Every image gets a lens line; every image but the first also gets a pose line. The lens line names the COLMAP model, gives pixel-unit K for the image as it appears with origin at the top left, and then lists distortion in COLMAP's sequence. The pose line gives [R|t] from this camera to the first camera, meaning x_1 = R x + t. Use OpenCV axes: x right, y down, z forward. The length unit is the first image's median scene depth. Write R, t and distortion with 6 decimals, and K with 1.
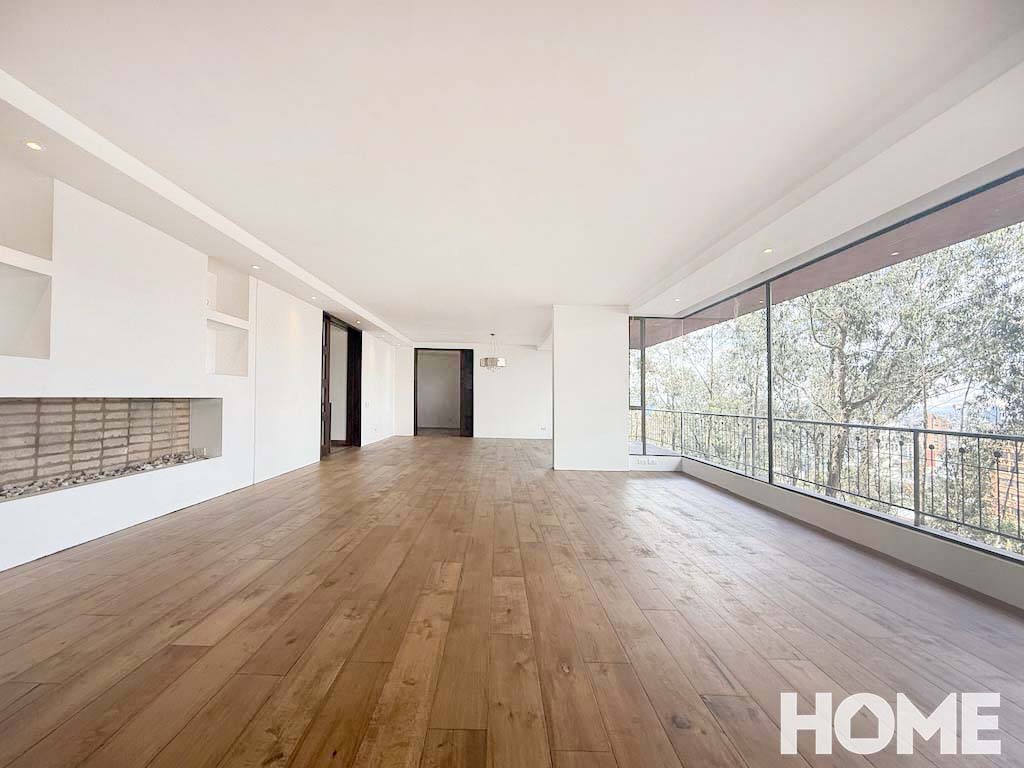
lens RADIAL K [[417.7, 0, 514.0], [0, 417.7, 387.9], [0, 0, 1]] dist [0.000337, 0.000057]
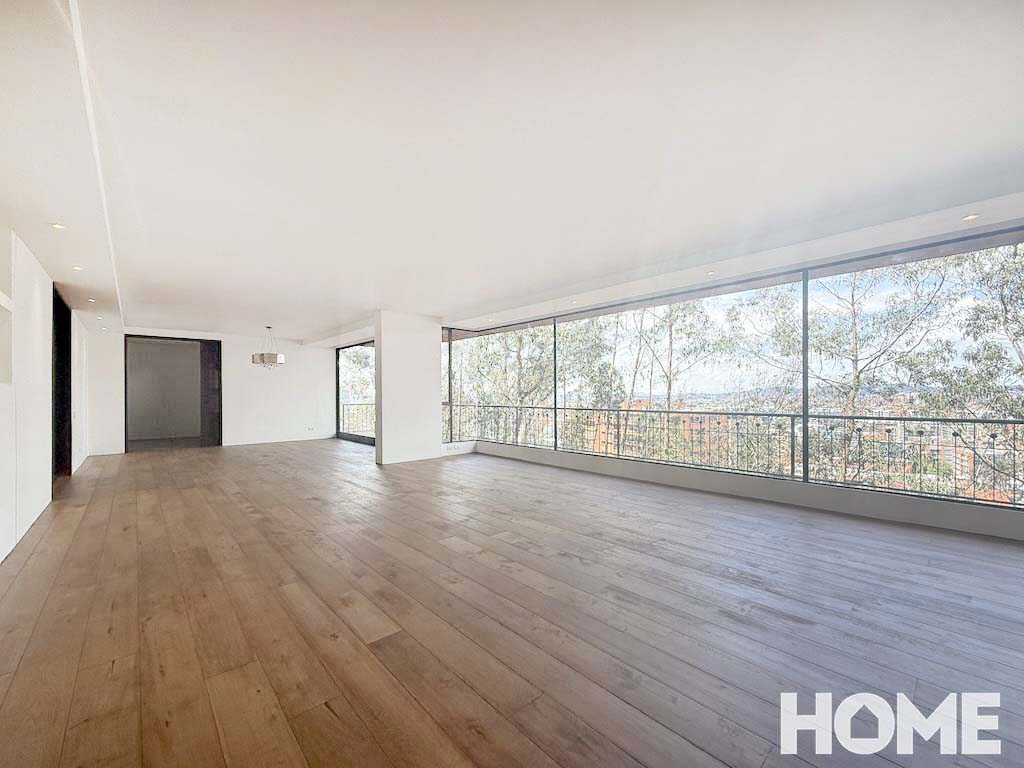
lens RADIAL K [[417.7, 0, 514.0], [0, 417.7, 387.9], [0, 0, 1]] dist [0.000337, 0.000057]
pose [[0.740237, -0.018651, 0.672088, -0.576850], [0.004258, 0.999725, 0.023053, -0.037223], [-0.672333, -0.014203, 0.740113, -0.026642]]
